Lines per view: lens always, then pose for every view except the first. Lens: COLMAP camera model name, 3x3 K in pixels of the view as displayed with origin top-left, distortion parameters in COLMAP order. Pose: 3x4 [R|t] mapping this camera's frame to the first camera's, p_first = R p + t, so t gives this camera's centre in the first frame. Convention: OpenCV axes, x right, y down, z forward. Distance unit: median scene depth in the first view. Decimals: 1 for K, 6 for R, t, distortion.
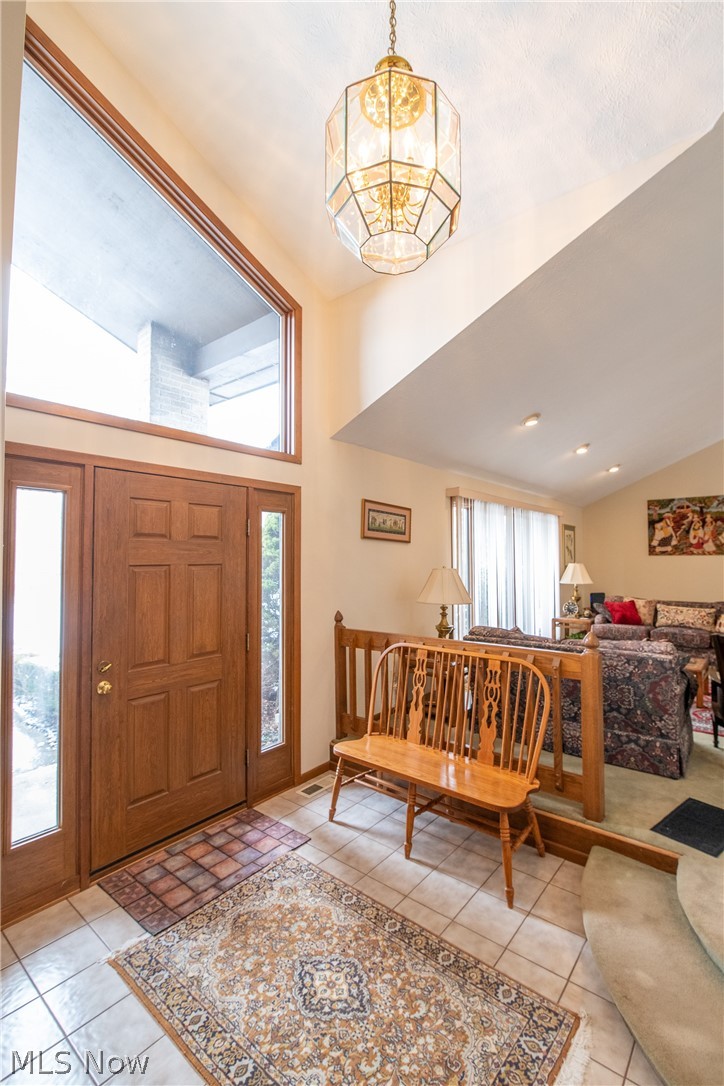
lens RADIAL K [[483.6, 0, 373.3], [0, 483.6, 543.7], [0, 0, 1]] dist [-0.001900, -0.001725]
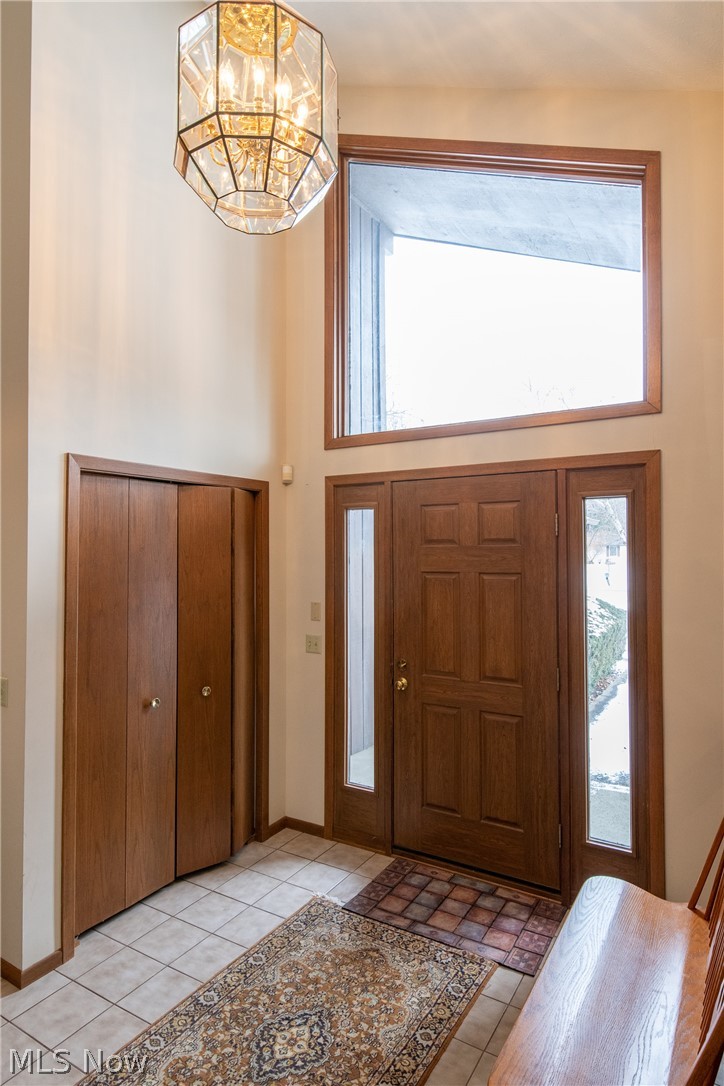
lens RADIAL K [[615.5, 0, 365.2], [0, 615.5, 543.5], [0, 0, 1]] dist [0.004241, -0.001536]
pose [[0.134174, -0.009531, -0.990912, 0.789127], [0.033323, 0.999432, -0.005101, -0.012486], [0.990397, -0.032336, 0.134415, 0.727598]]
